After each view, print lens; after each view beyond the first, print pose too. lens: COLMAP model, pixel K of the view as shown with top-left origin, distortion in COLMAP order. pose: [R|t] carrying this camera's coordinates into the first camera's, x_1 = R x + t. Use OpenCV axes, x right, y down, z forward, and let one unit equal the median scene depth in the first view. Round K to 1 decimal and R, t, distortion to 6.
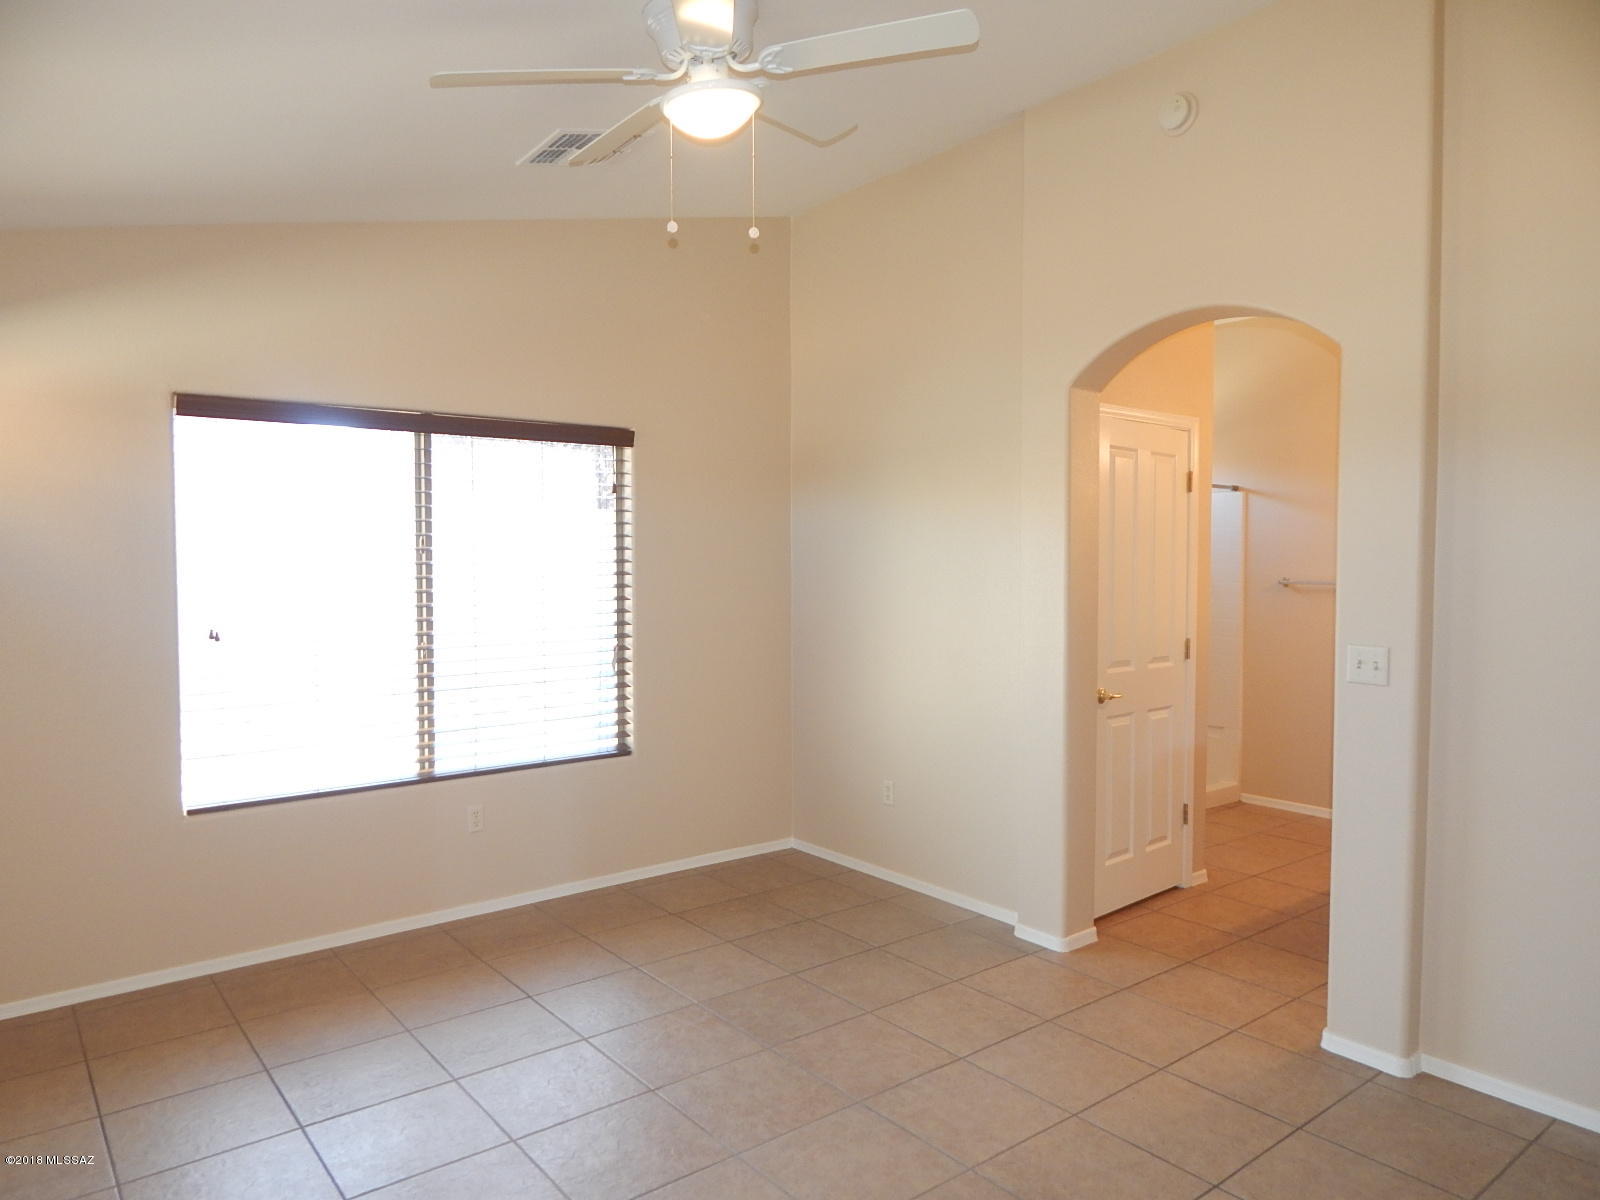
lens RADIAL K [[1061.5, 0, 788.8], [0, 1061.5, 597.8], [0, 0, 1]] dist [0.002626, 0.002729]
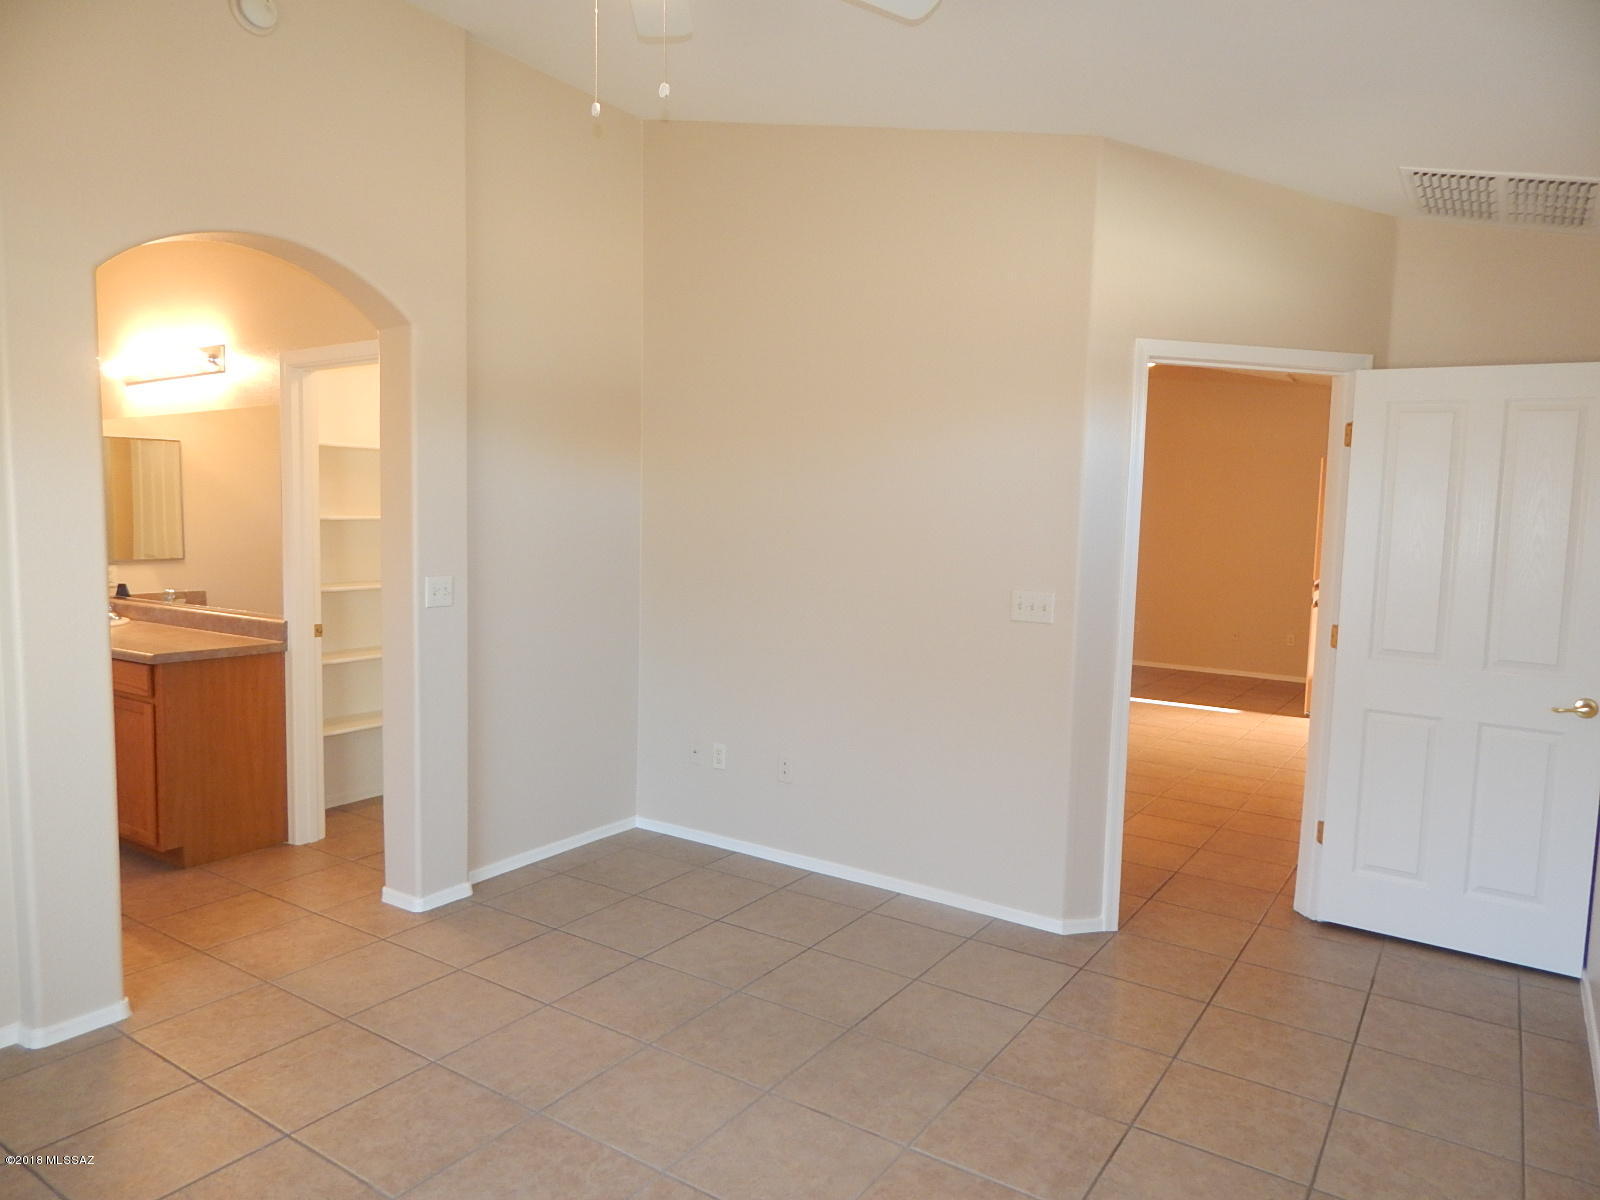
lens RADIAL K [[1061.5, 0, 800.8], [0, 1061.5, 598.9], [0, 0, 1]] dist [0.002626, 0.002729]
pose [[-0.311134, -0.089095, 0.946181, -0.605321], [0.019495, 0.994788, 0.100083, -0.035550], [-0.950166, 0.049585, -0.307775, 0.768619]]
